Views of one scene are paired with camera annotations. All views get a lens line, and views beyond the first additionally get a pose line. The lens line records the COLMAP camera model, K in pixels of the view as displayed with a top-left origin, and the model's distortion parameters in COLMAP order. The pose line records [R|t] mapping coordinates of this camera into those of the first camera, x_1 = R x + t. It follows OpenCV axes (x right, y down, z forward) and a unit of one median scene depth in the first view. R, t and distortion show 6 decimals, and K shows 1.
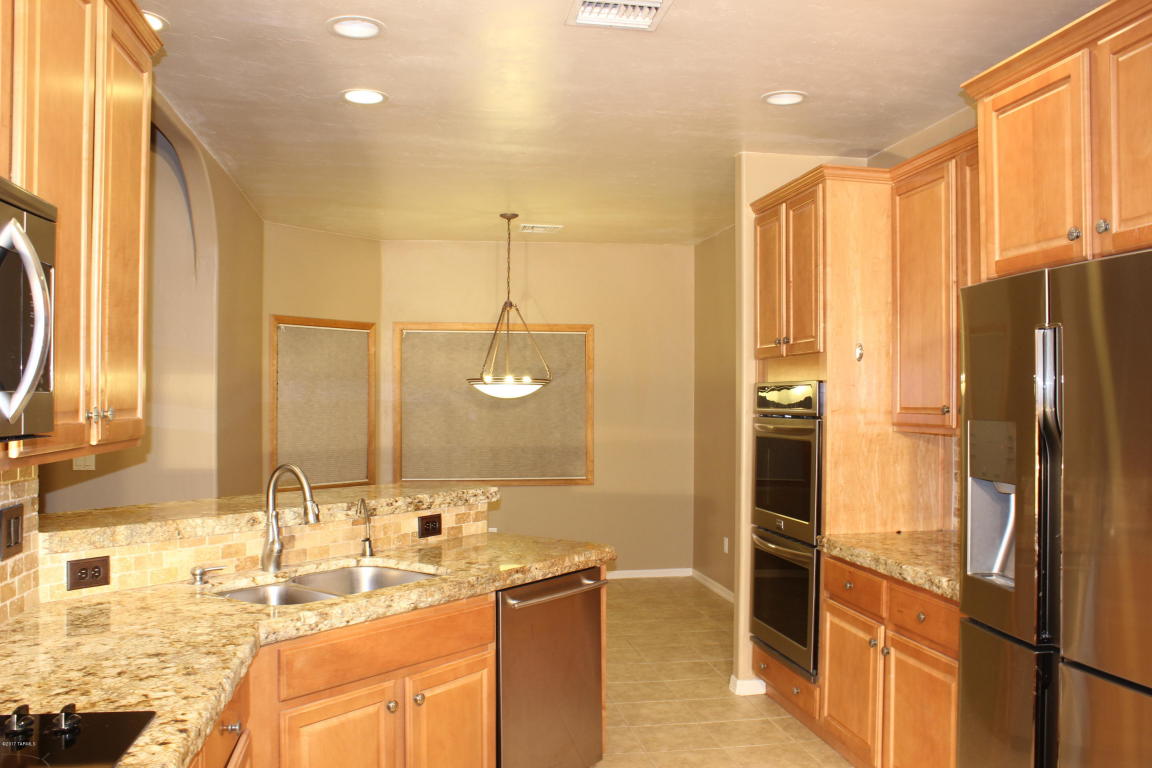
lens RADIAL K [[949.3, 0, 576.0], [0, 949.3, 384.0], [0, 0, 1]] dist [-0.173048, 0.135954]
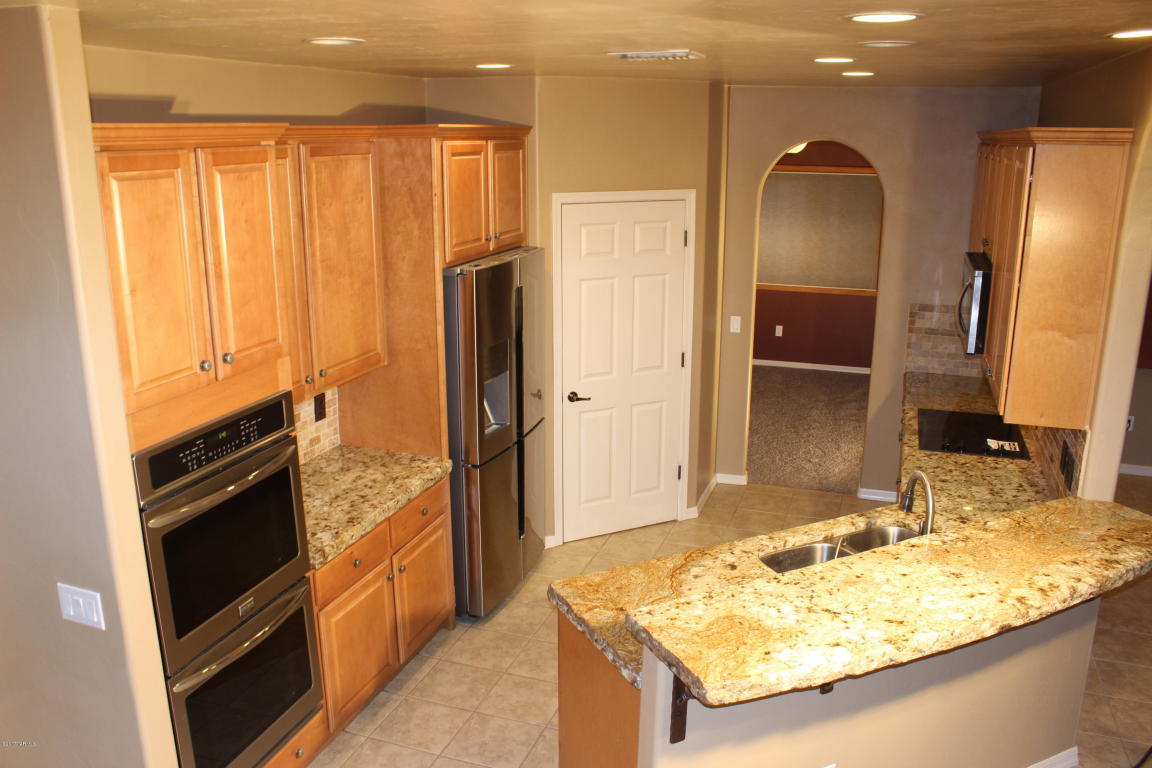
lens RADIAL K [[949.3, 0, 576.0], [0, 949.3, 384.0], [0, 0, 1]] dist [-0.173048, 0.135954]
pose [[-0.873974, -0.126443, 0.469235, -0.723856], [-0.009051, 0.969627, 0.244423, -0.435371], [-0.485888, 0.209372, -0.848573, 3.290899]]
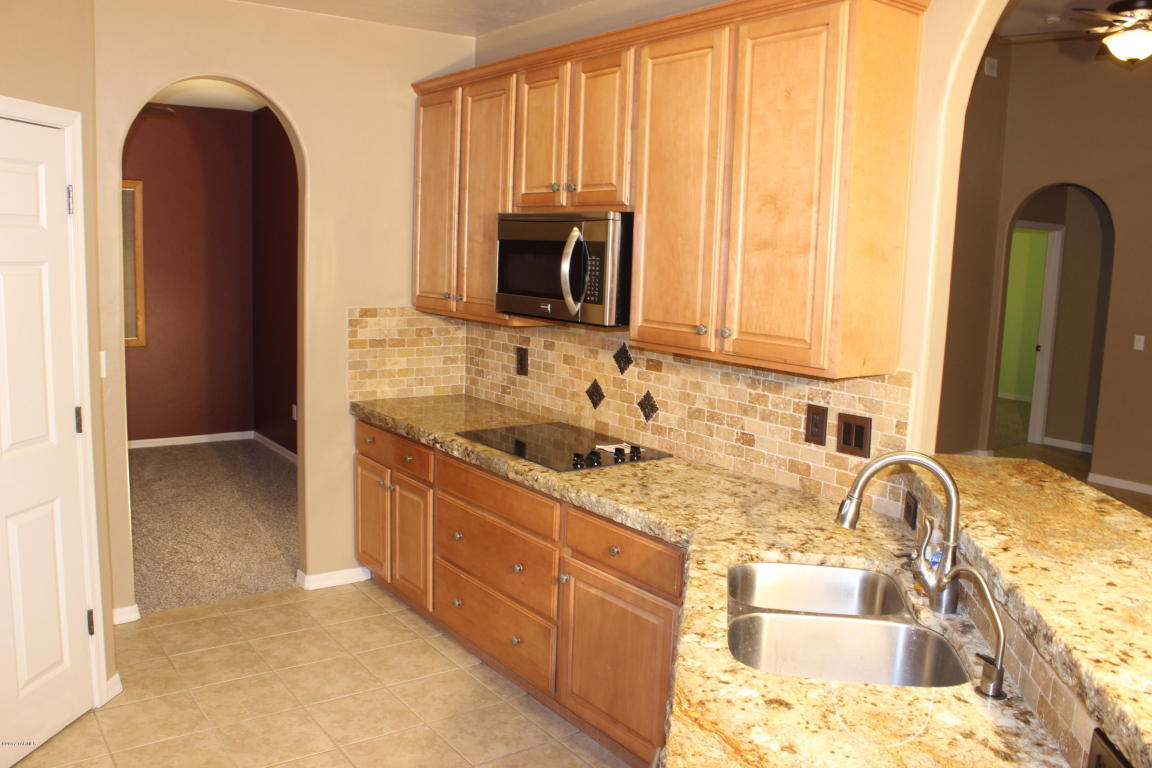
lens RADIAL K [[949.3, 0, 576.0], [0, 949.3, 384.0], [0, 0, 1]] dist [-0.173048, 0.135954]
pose [[-0.899014, 0.032292, -0.436728, 0.327034], [-0.027914, 0.991024, 0.130739, -0.073131], [0.437030, 0.129727, -0.890043, 2.367533]]
